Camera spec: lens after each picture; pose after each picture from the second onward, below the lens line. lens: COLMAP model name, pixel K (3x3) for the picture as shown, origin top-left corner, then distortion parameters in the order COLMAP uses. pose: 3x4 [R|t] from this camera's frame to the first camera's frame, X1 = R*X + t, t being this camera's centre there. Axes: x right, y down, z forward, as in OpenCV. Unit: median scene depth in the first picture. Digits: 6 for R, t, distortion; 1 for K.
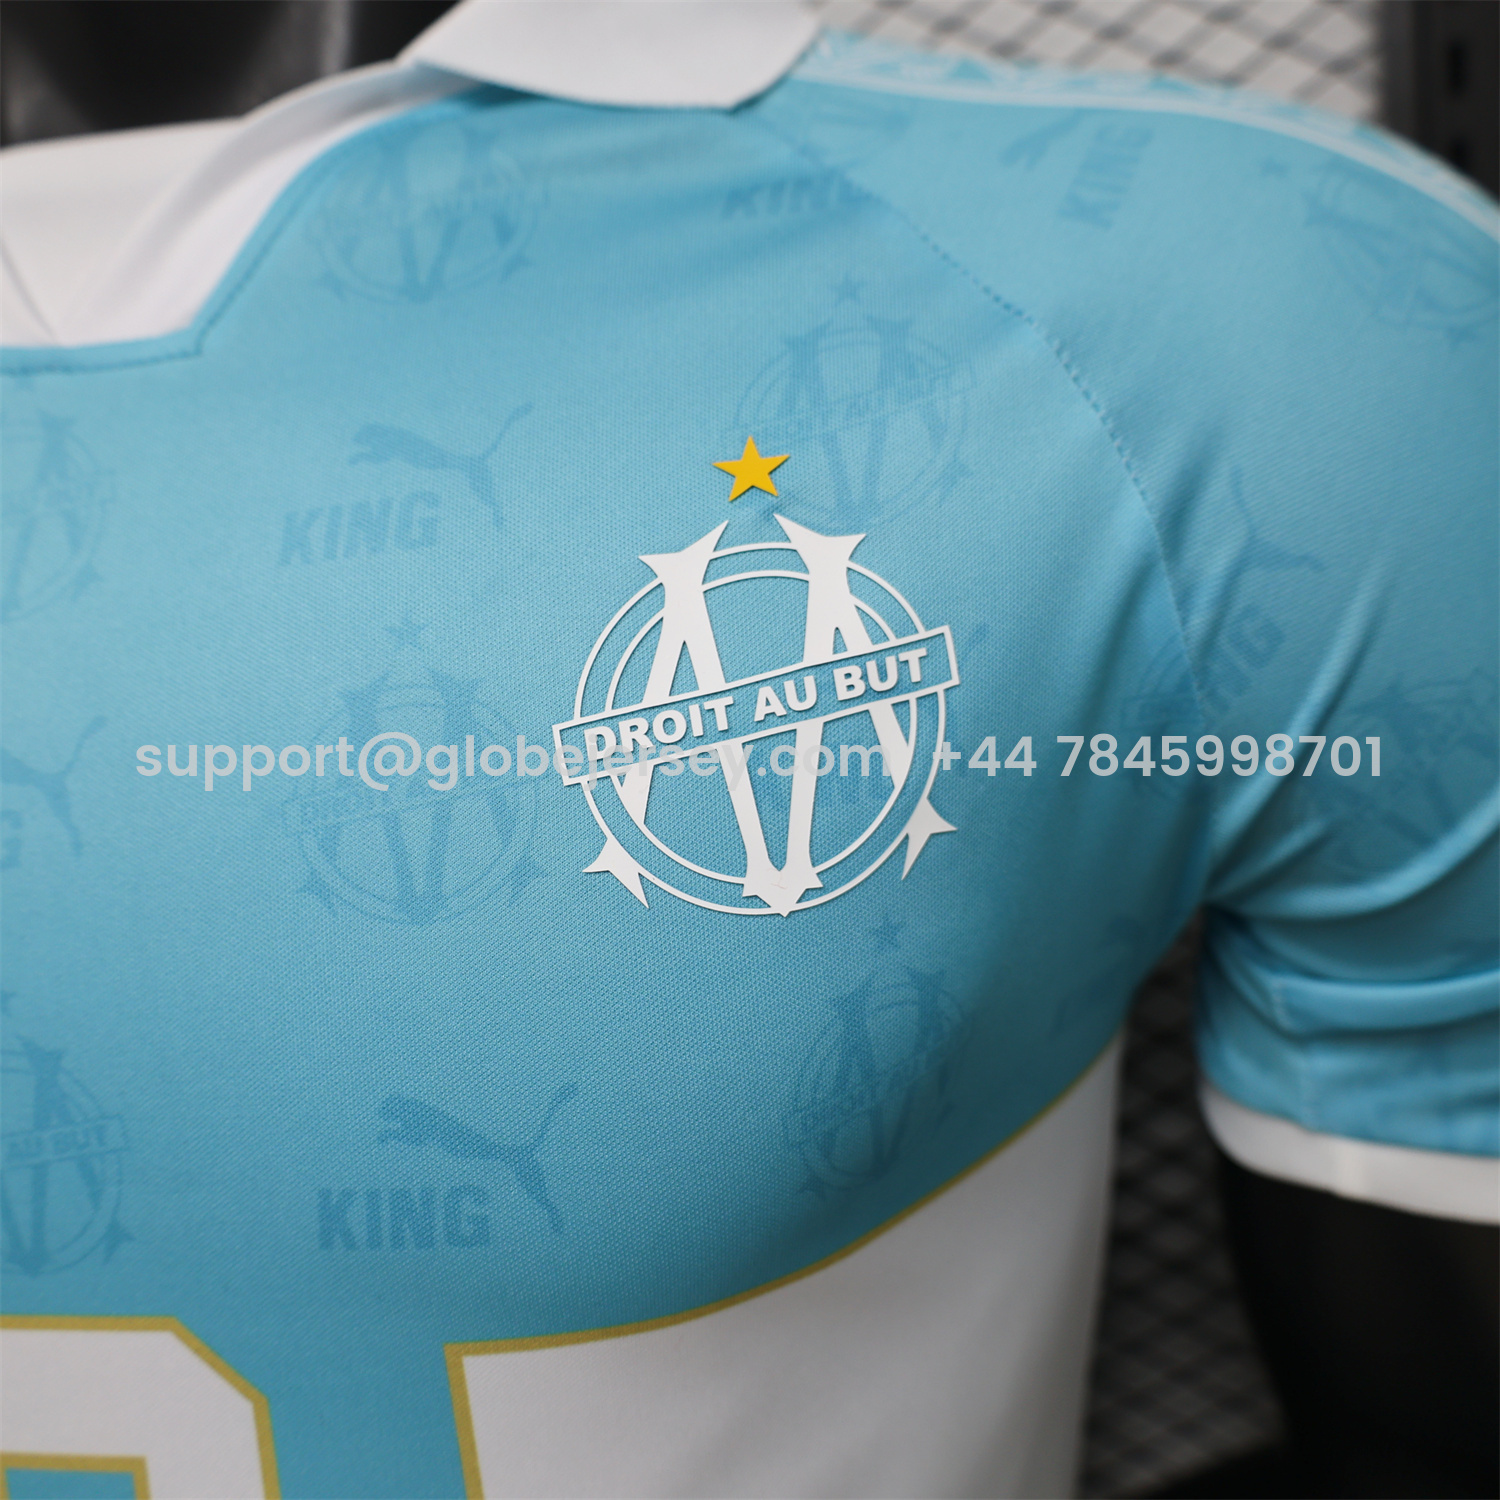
lens RADIAL K [[1535.4, 0, 790.4], [0, 1535.4, 754.4], [0, 0, 1]] dist [-0.013028, -0.004352]
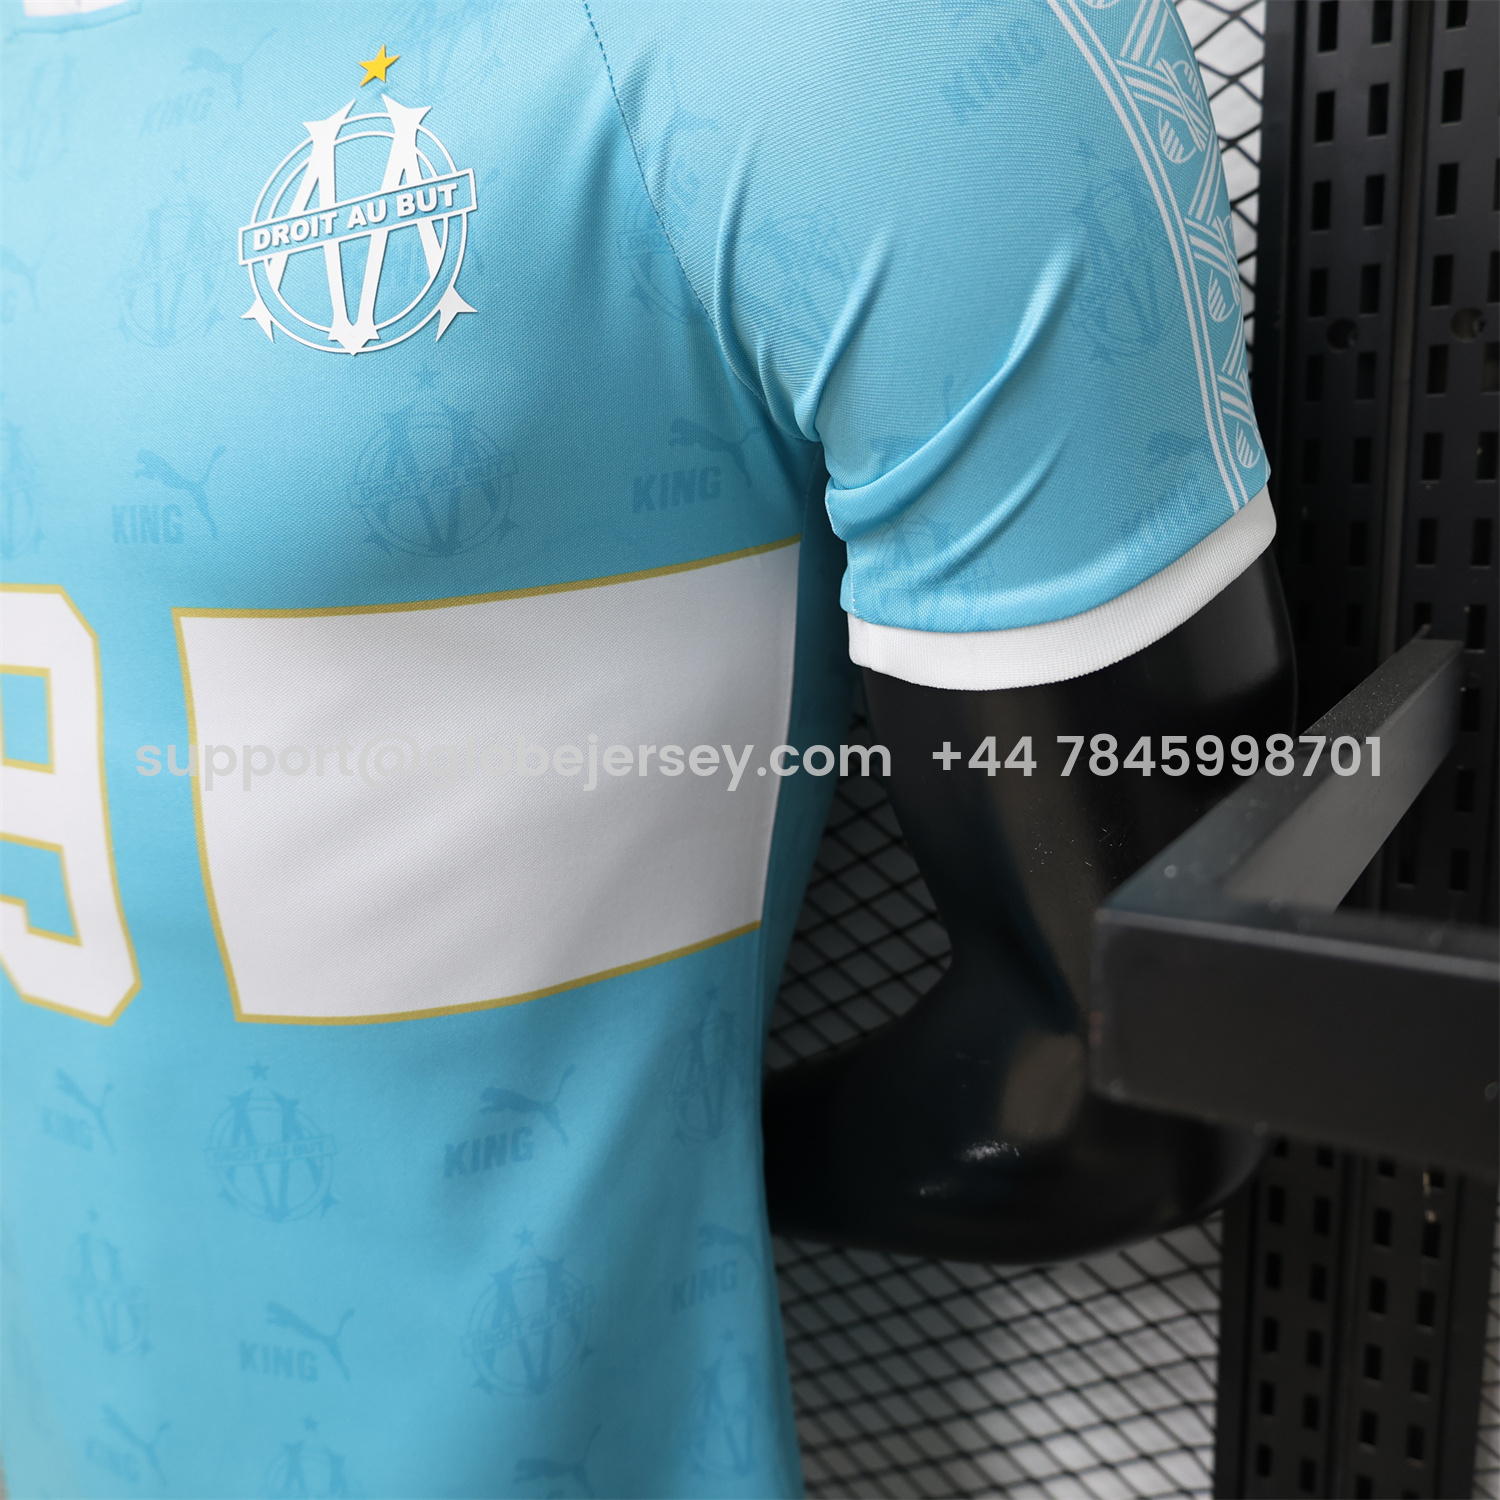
lens RADIAL K [[1535.4, 0, 790.4], [0, 1535.4, 754.4], [0, 0, 1]] dist [-0.013028, -0.004352]
pose [[0.925881, 0.131426, -0.354218, 1.004349], [-0.094236, 0.988248, 0.120352, 0.274182], [0.365873, -0.078051, 0.927386, -0.316605]]
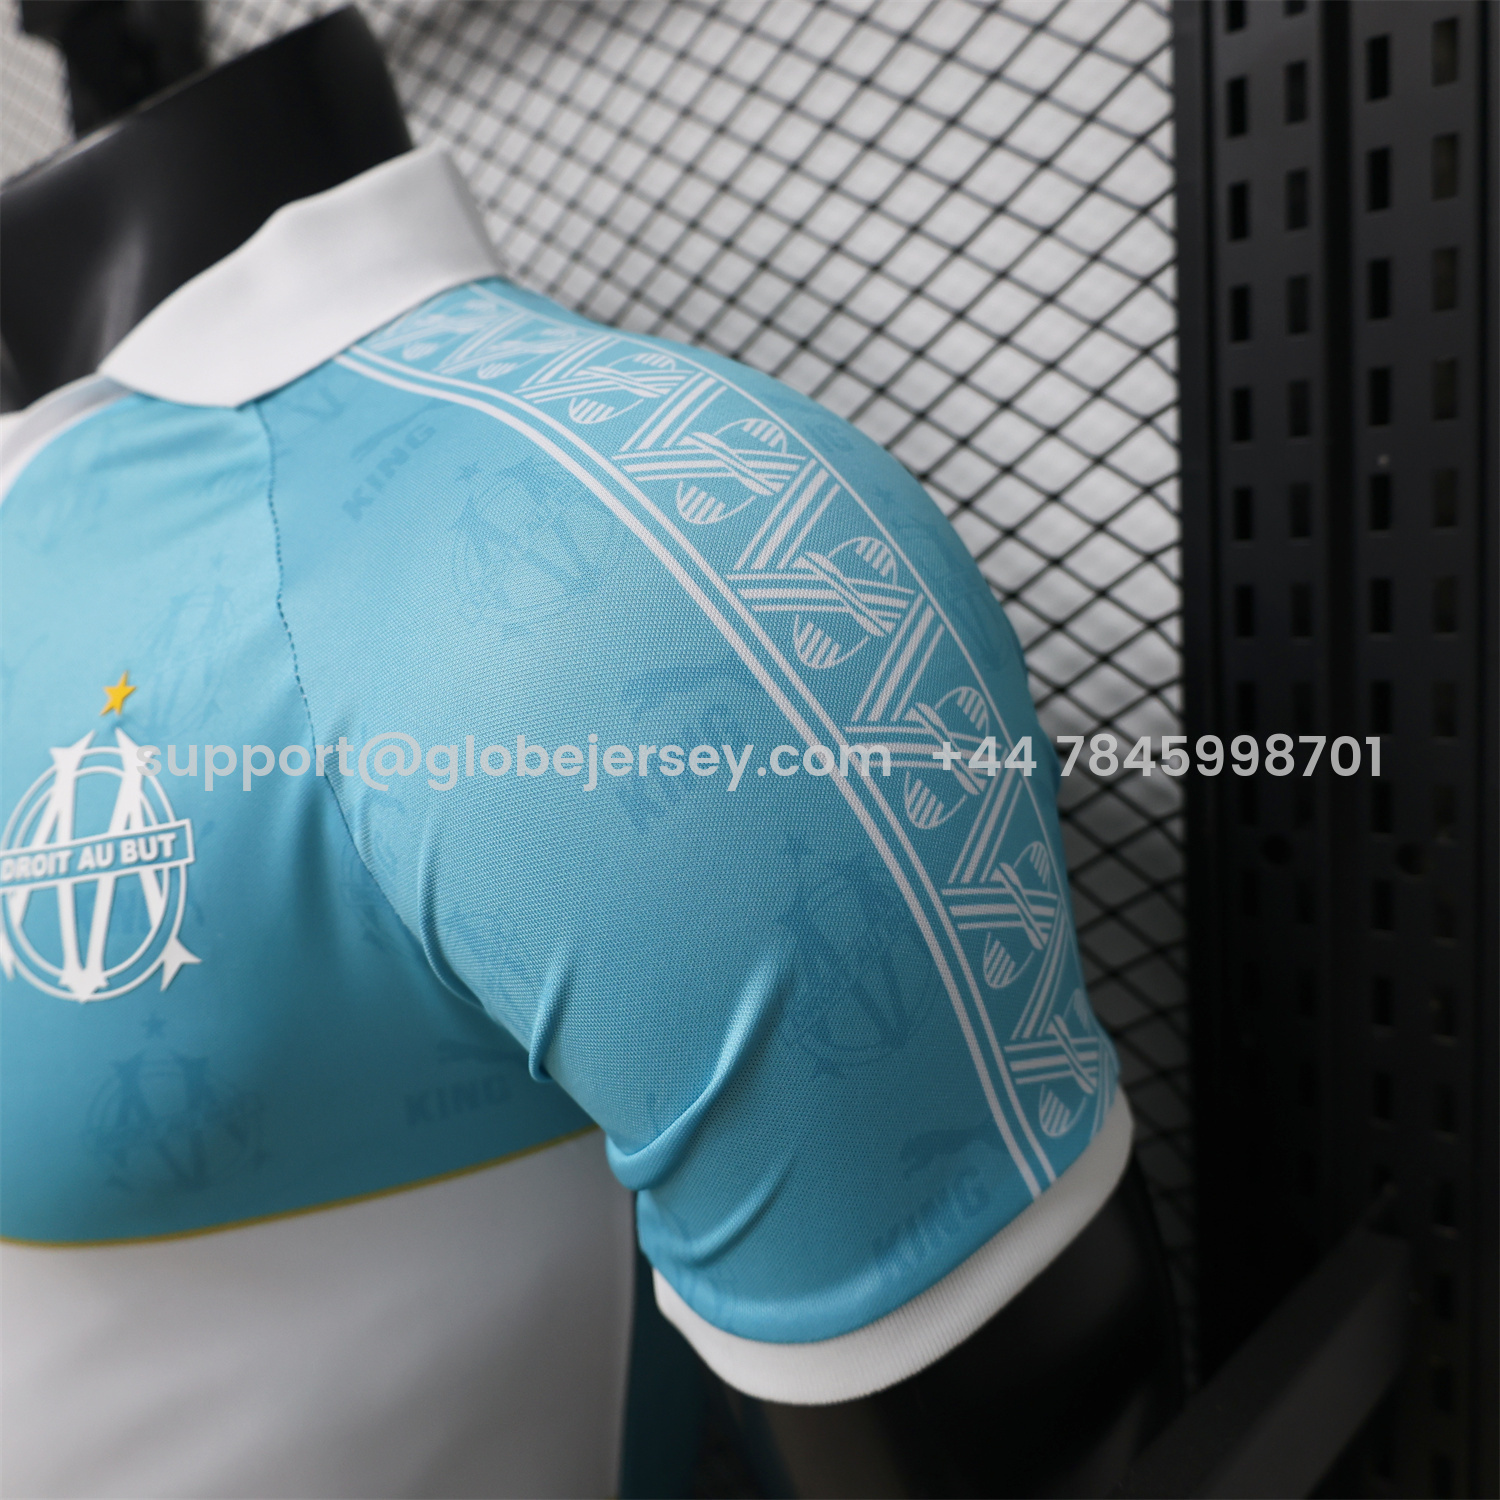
lens RADIAL K [[1535.4, 0, 790.4], [0, 1535.4, 754.4], [0, 0, 1]] dist [-0.013028, -0.004352]
pose [[0.854338, 0.106598, -0.508668, 1.294787], [-0.079205, 0.994012, 0.075279, -0.296186], [0.513647, -0.024024, 0.857665, 0.082471]]
